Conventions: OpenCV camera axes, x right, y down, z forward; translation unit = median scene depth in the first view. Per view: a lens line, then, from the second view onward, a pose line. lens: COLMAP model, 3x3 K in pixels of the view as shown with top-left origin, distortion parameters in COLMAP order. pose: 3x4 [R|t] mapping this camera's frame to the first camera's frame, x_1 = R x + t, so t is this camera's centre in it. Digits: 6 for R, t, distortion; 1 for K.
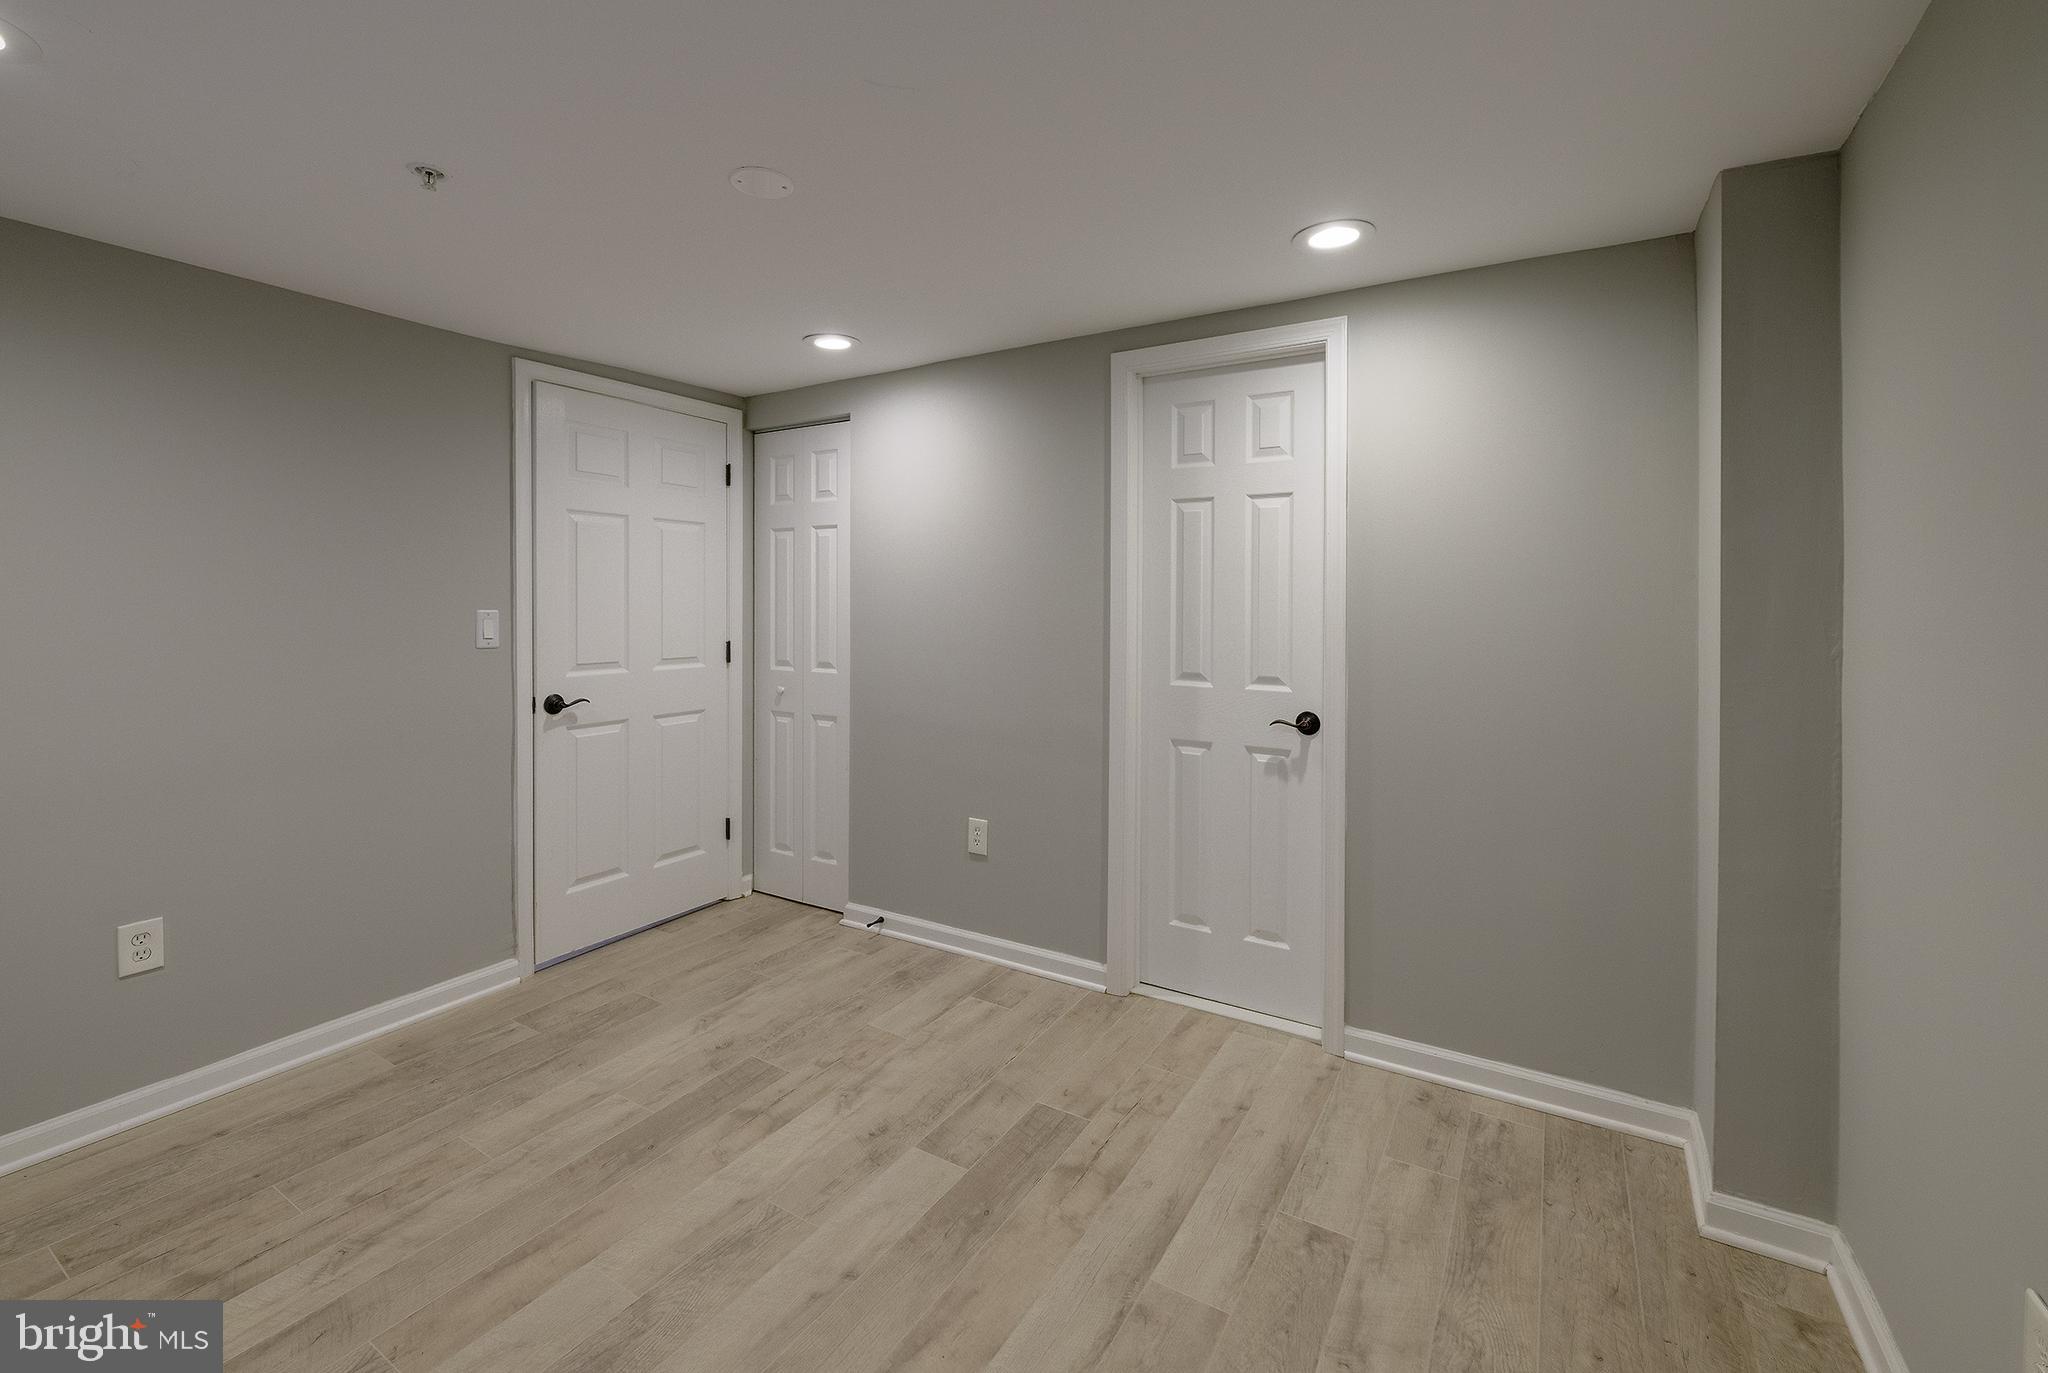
lens RADIAL K [[845.8, 0, 1026.8], [0, 845.8, 601.7], [0, 0, 1]] dist [0.000174, -0.000040]
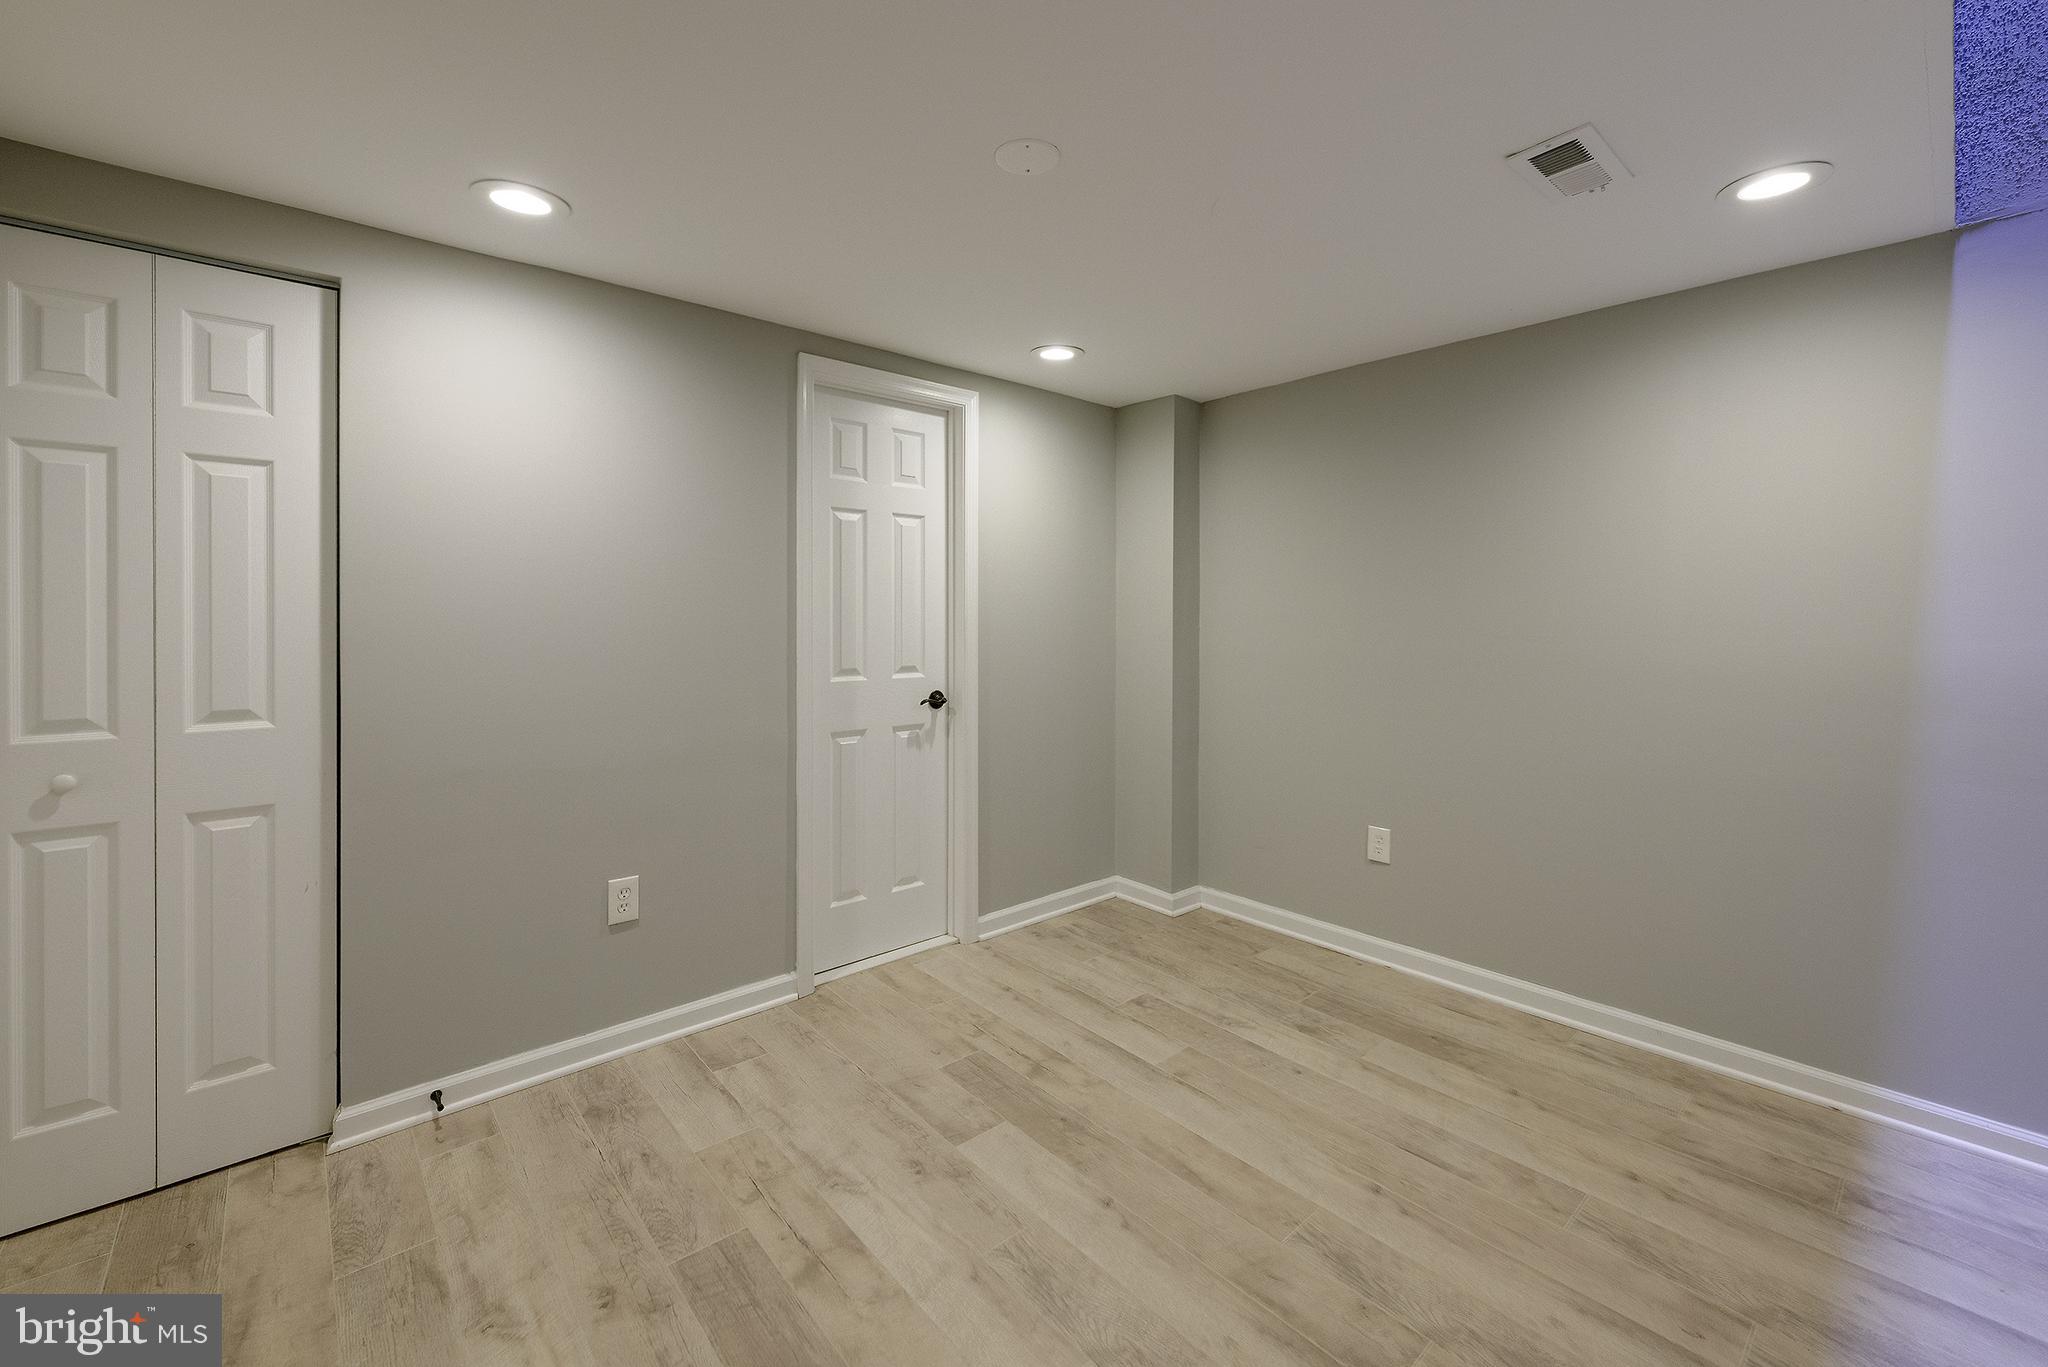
lens RADIAL K [[842.0, 0, 1028.5], [0, 842.0, 610.4], [0, 0, 1]] dist [0.000844, 0.000104]
pose [[0.299954, -0.000063, 0.953954, -0.829111], [-0.003530, 0.999993, 0.001176, 0.007443], [-0.953947, -0.003720, 0.299951, 0.488639]]
